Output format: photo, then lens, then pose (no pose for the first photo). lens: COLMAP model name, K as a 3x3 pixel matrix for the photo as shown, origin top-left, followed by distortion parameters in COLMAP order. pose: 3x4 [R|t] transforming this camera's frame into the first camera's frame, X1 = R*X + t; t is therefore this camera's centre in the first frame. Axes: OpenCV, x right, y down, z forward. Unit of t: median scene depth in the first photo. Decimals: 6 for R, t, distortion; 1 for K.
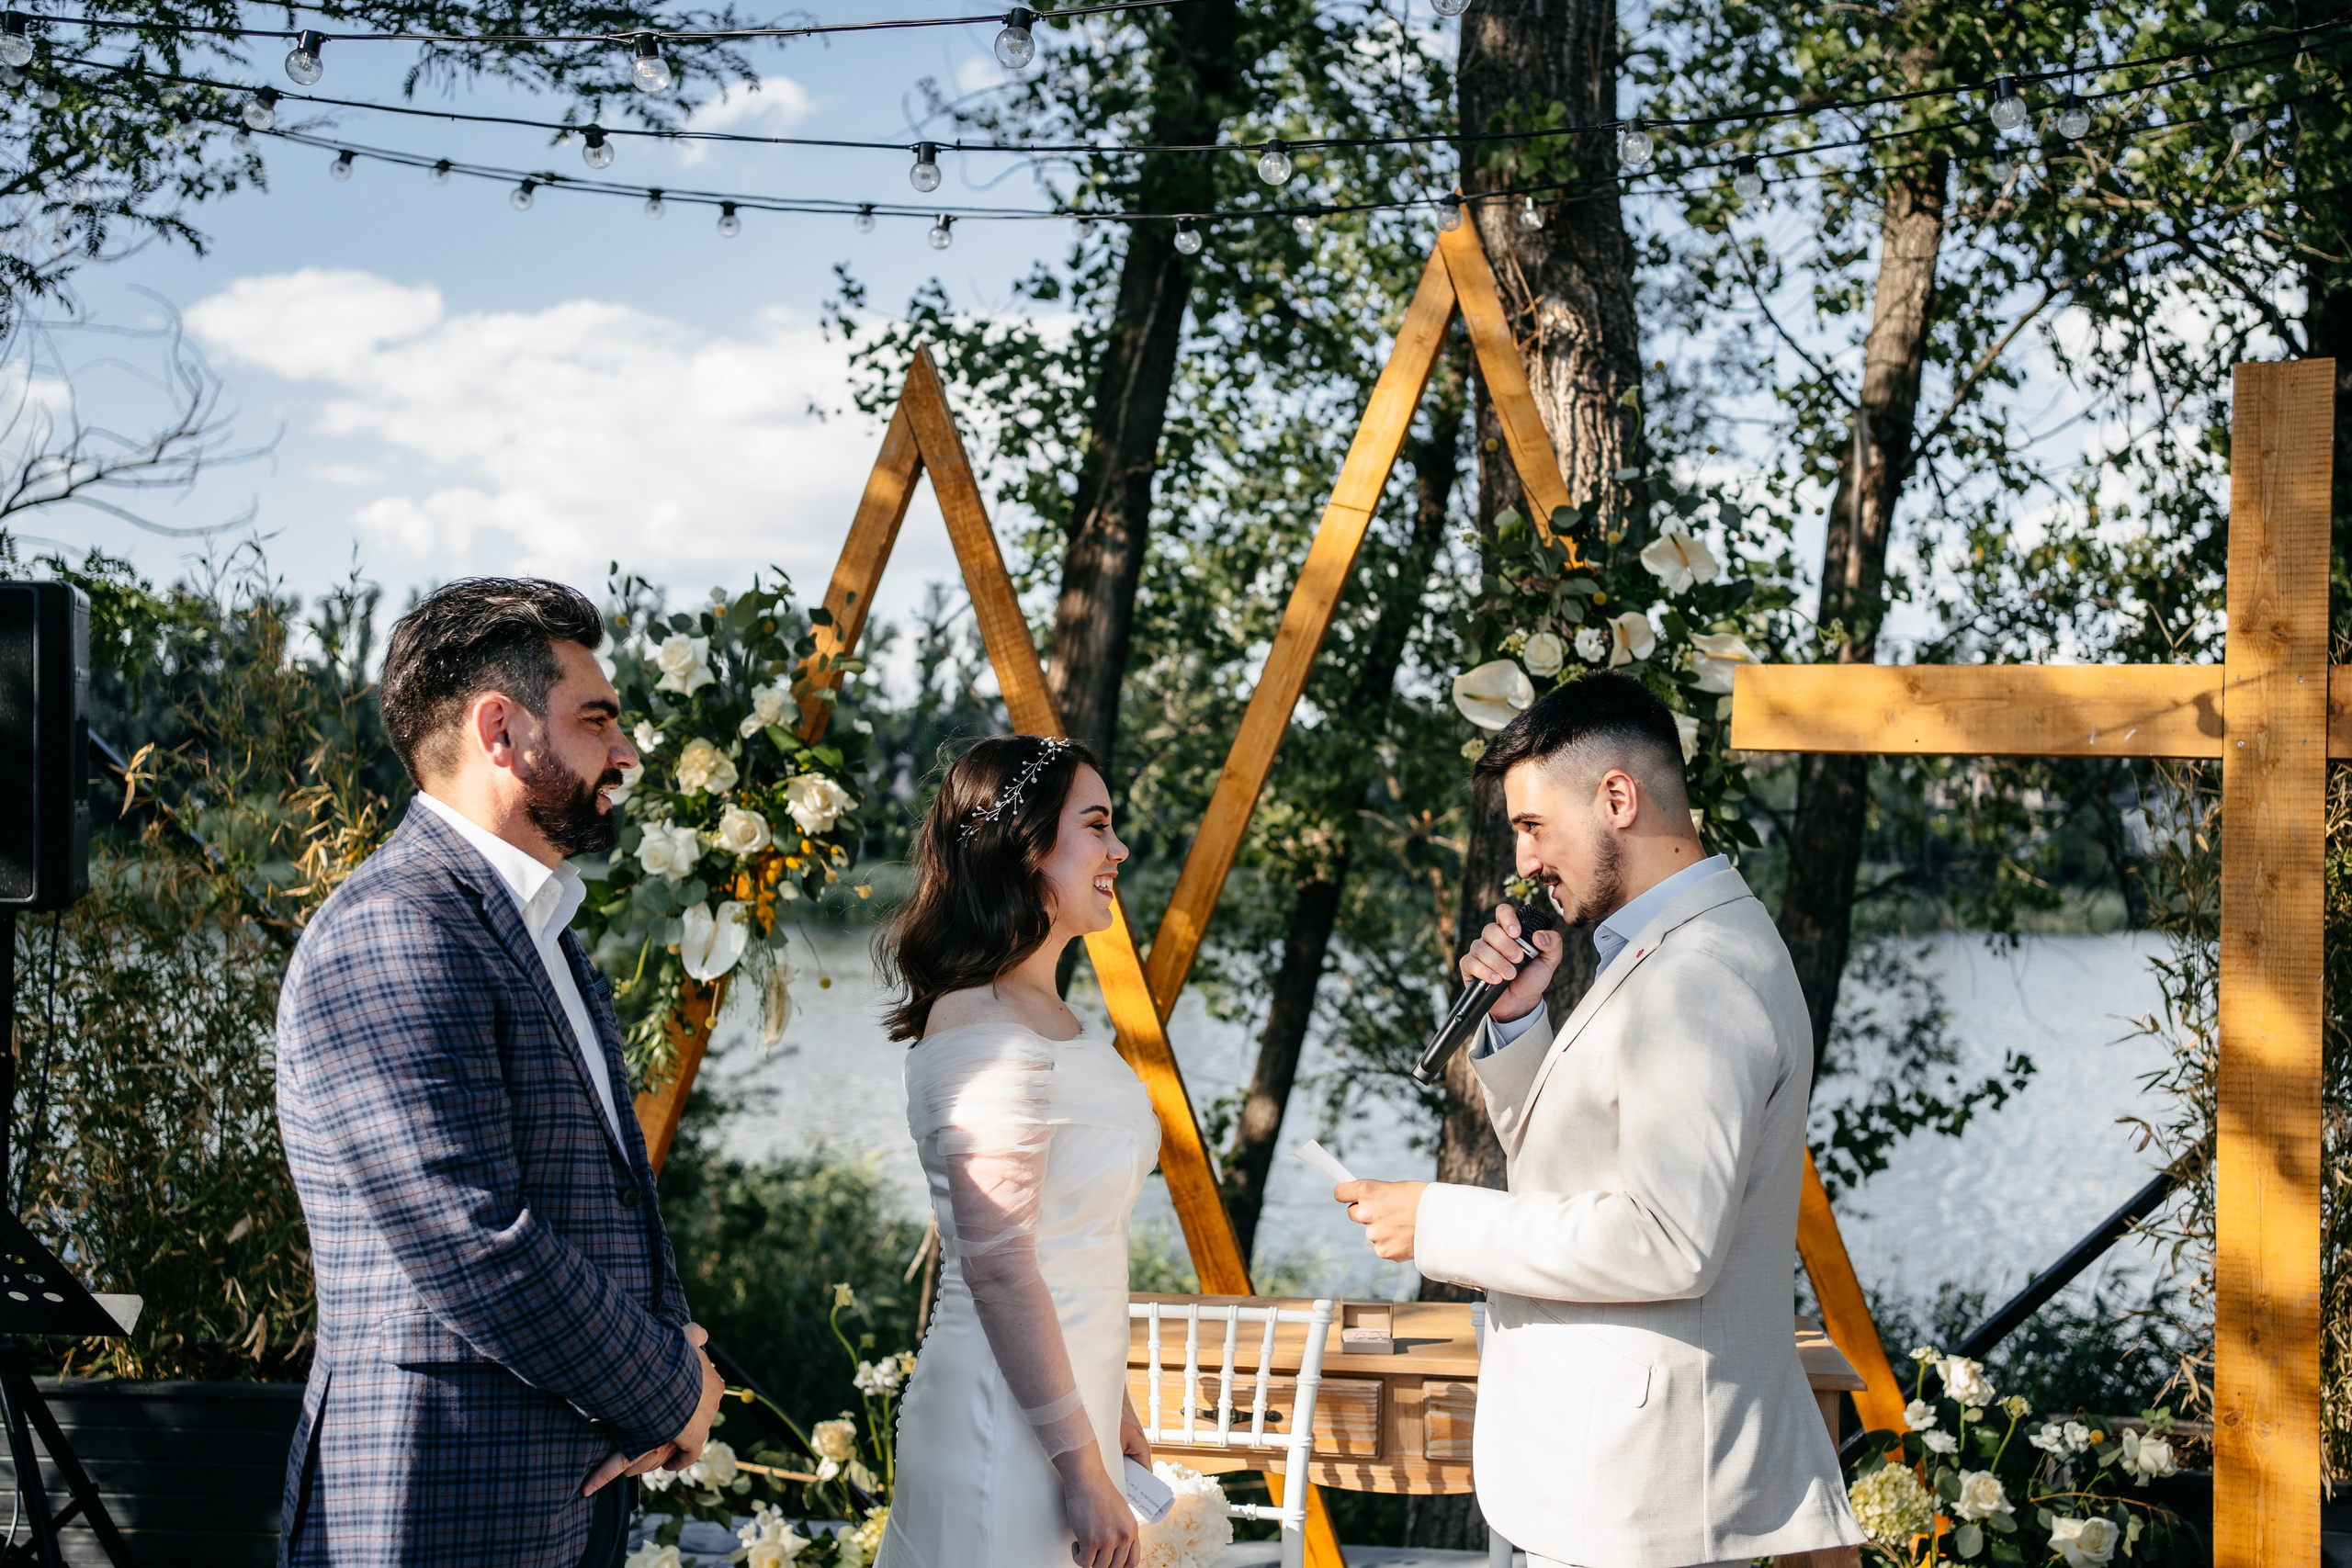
lens RADIAL K [[2444.8, 0, 1165.4], [0, 2444.8, 771.7], [0, 0, 1]] dist [0.009600, 0.000000]
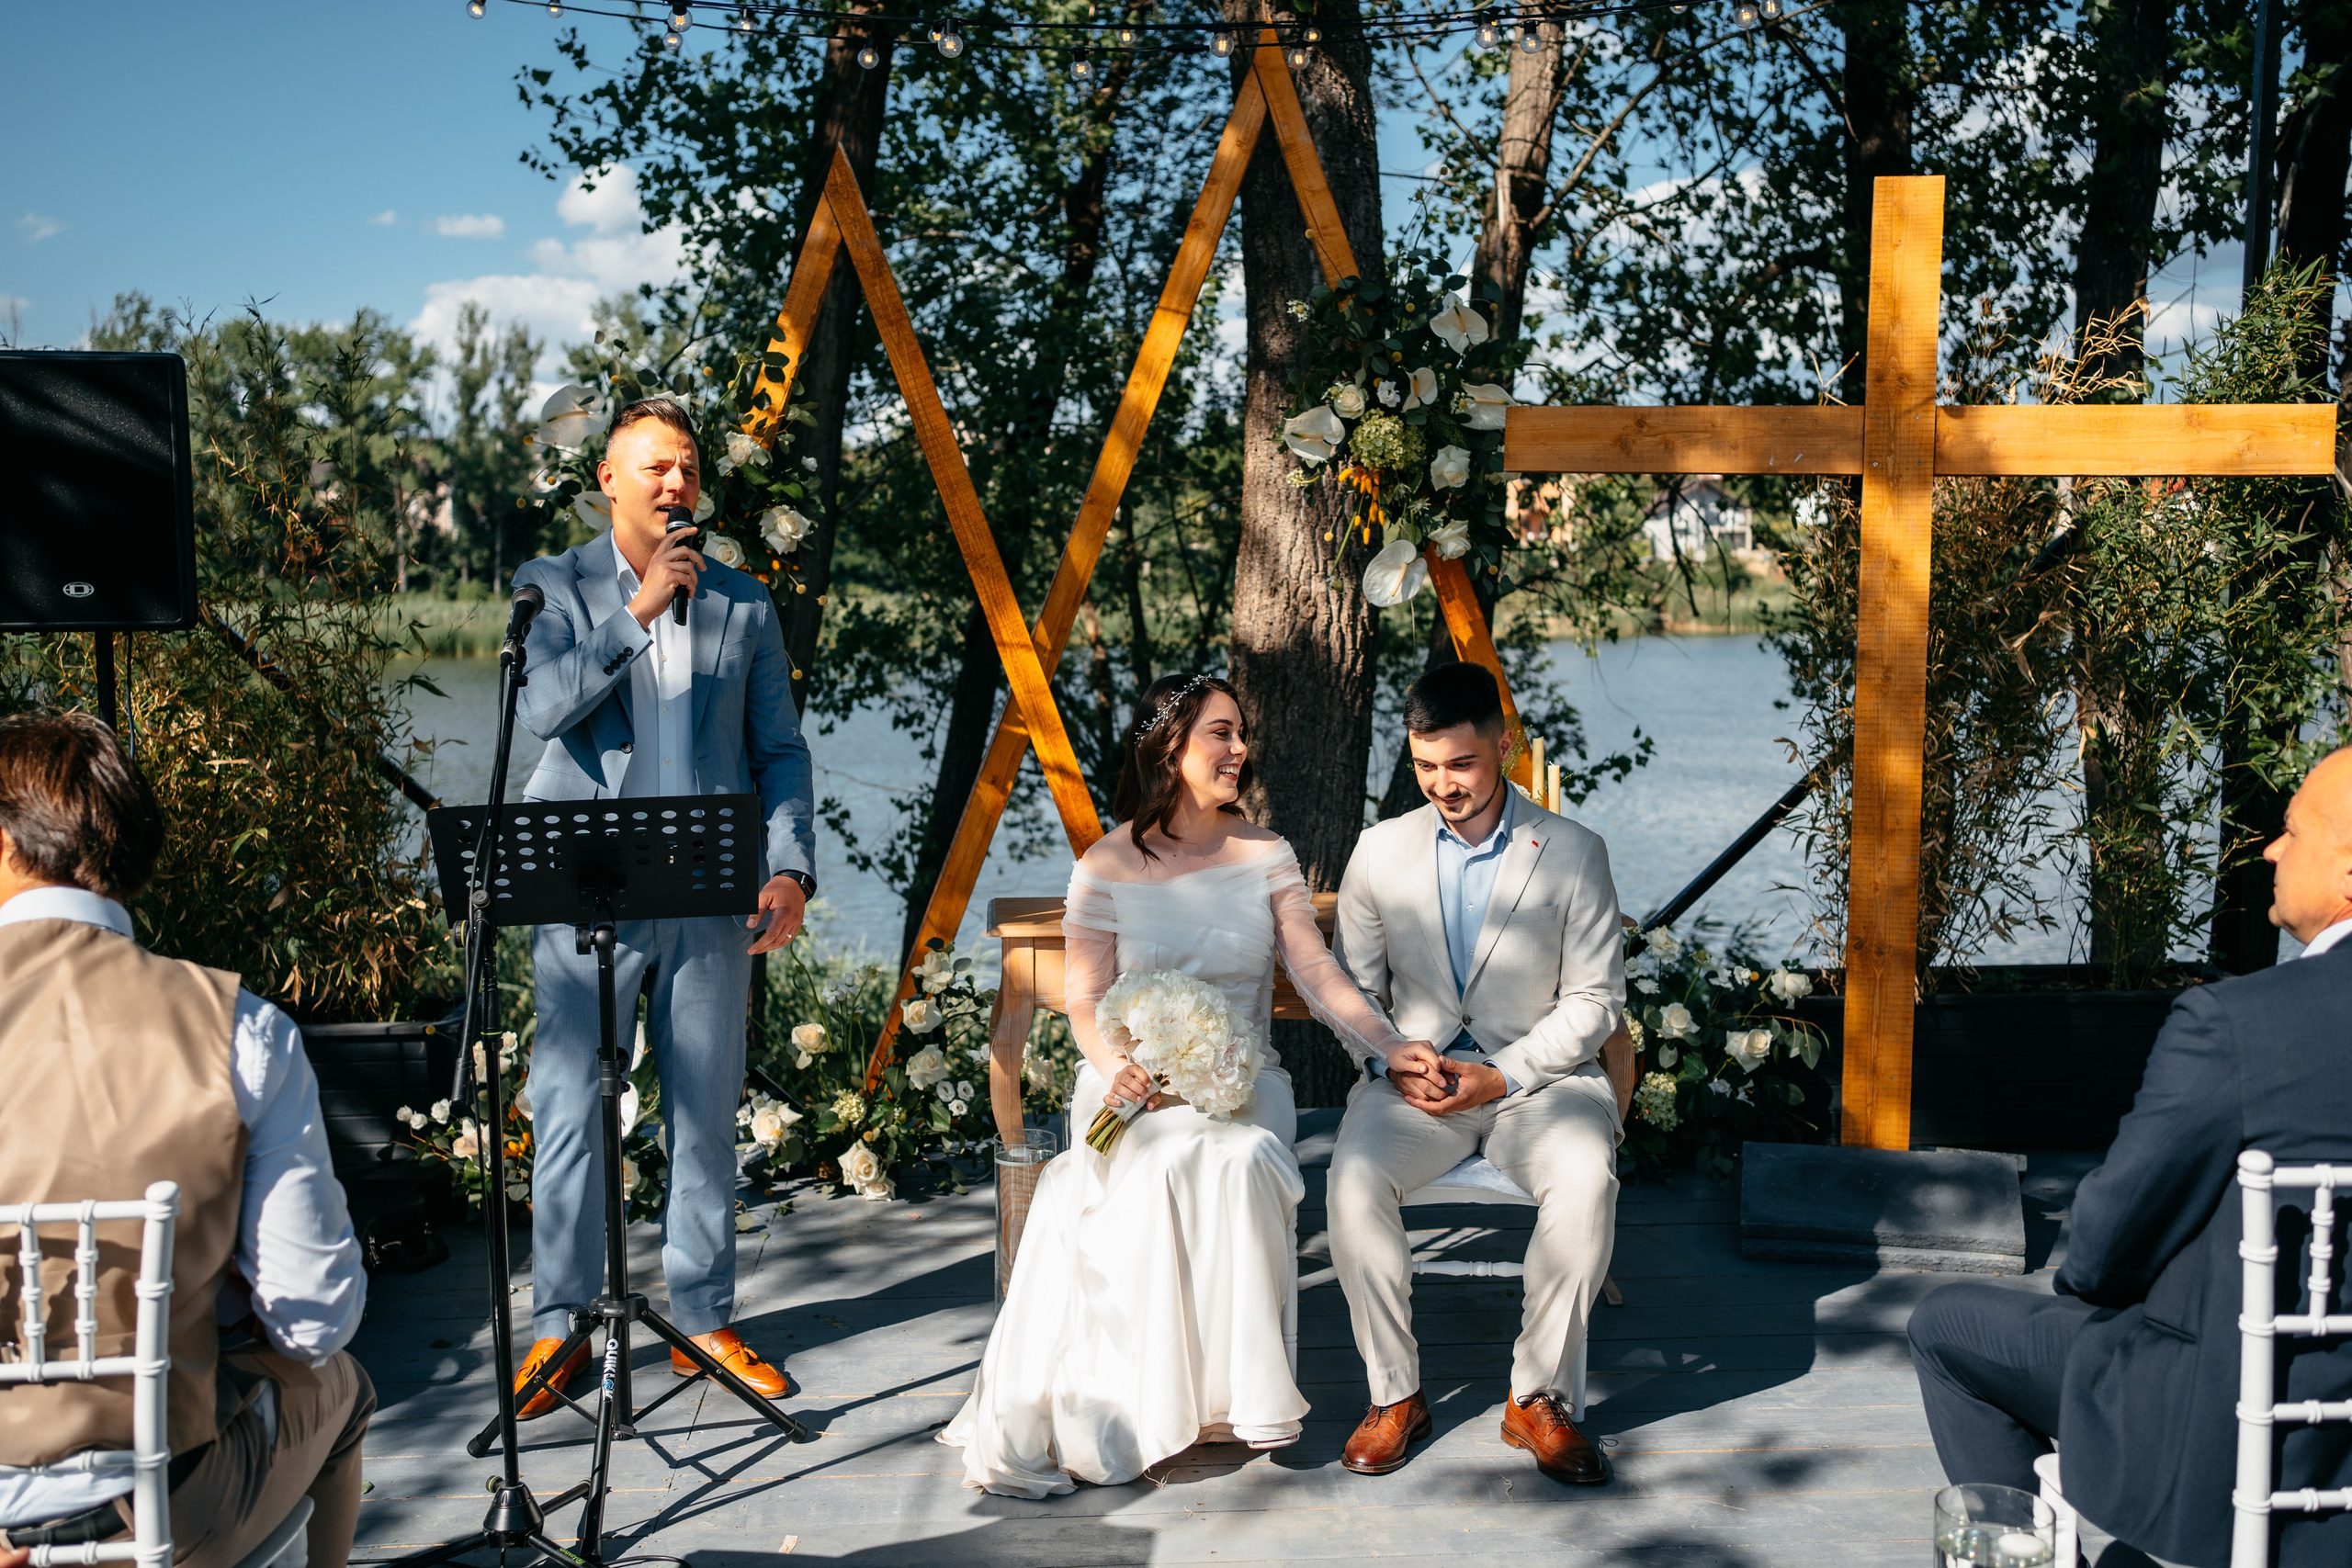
lens RADIAL K [[2444.8, 0, 1175.1], [0, 2444.8, 803.4], [0, 0, 1]] dist [0.009600, 0.000000]
pose [[0.982998, -0.039373, 0.179345, -0.176102], [0.016569, 0.991775, 0.126920, -0.003232], [-0.182867, -0.121791, 0.975565, -0.257482]]
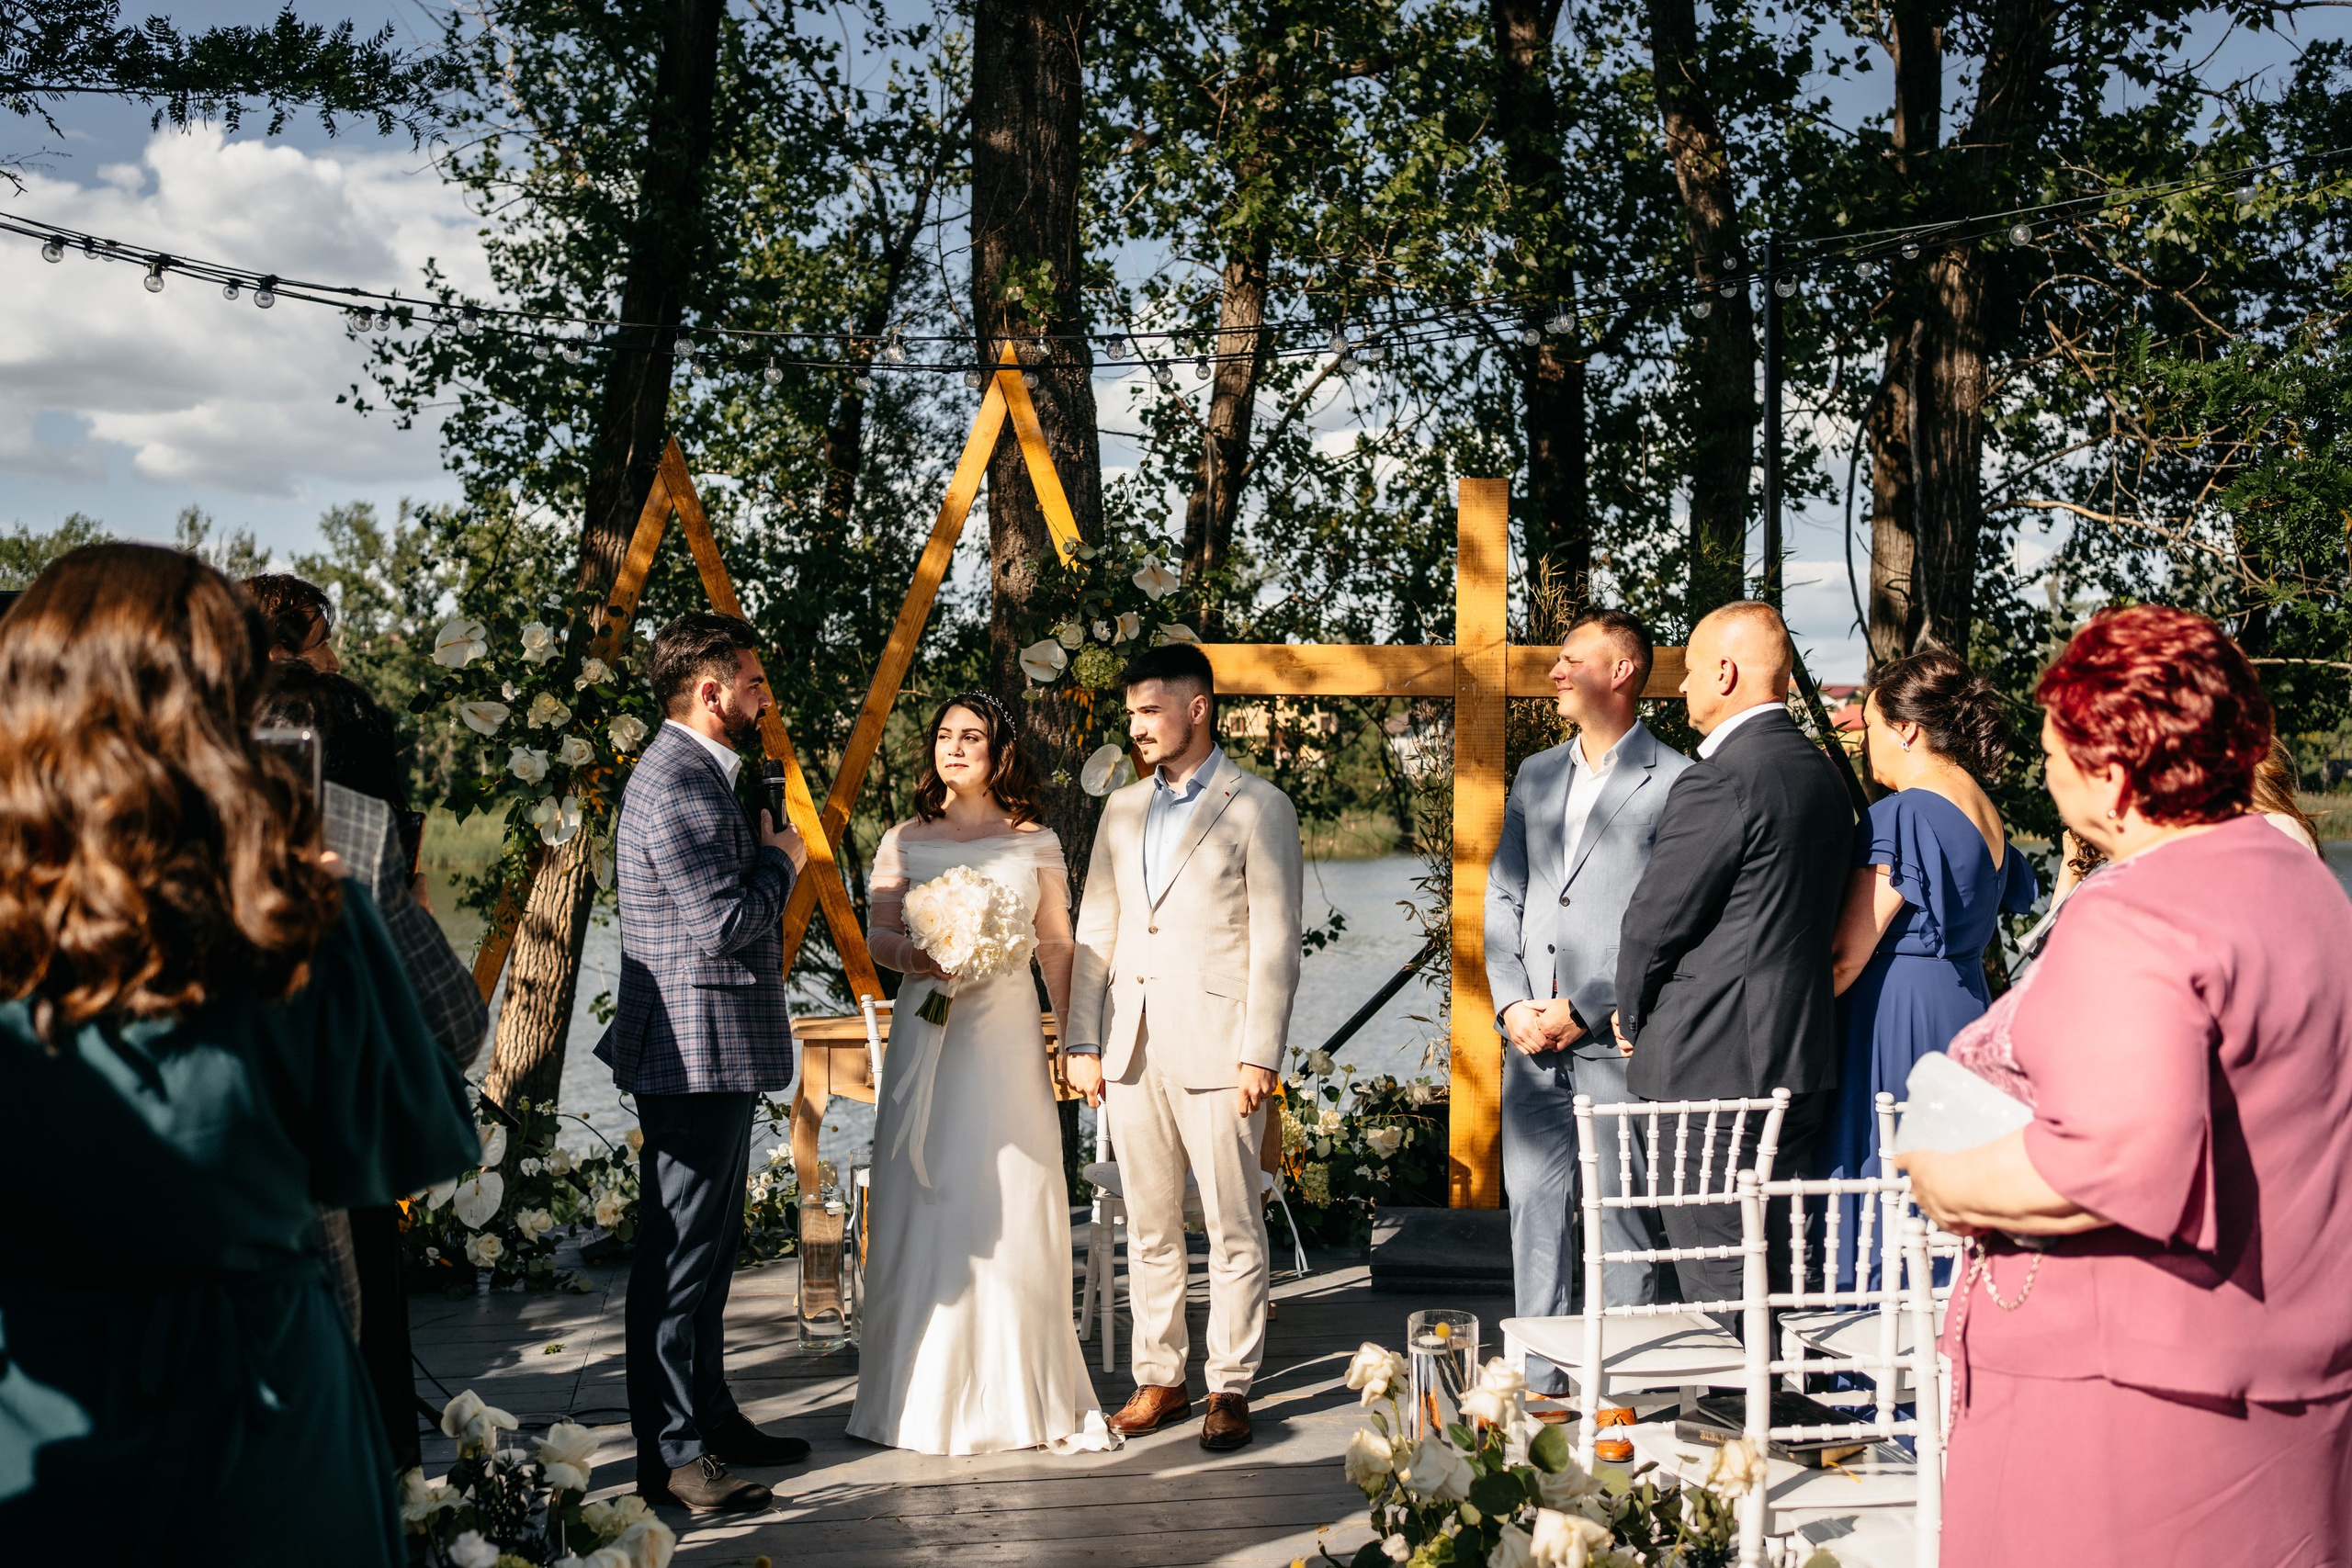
lens RADIAL K [[2444.8, 0, 1212.5], [0, 2444.8, 896.0], [0, 0, 1]] dist [0.009600, 0.000000]
pose [[0.954638, -0.033337, 0.295896, -0.250661], [0.010347, 0.996827, 0.078923, -0.003036], [-0.297588, -0.072282, 0.951954, -0.608745]]
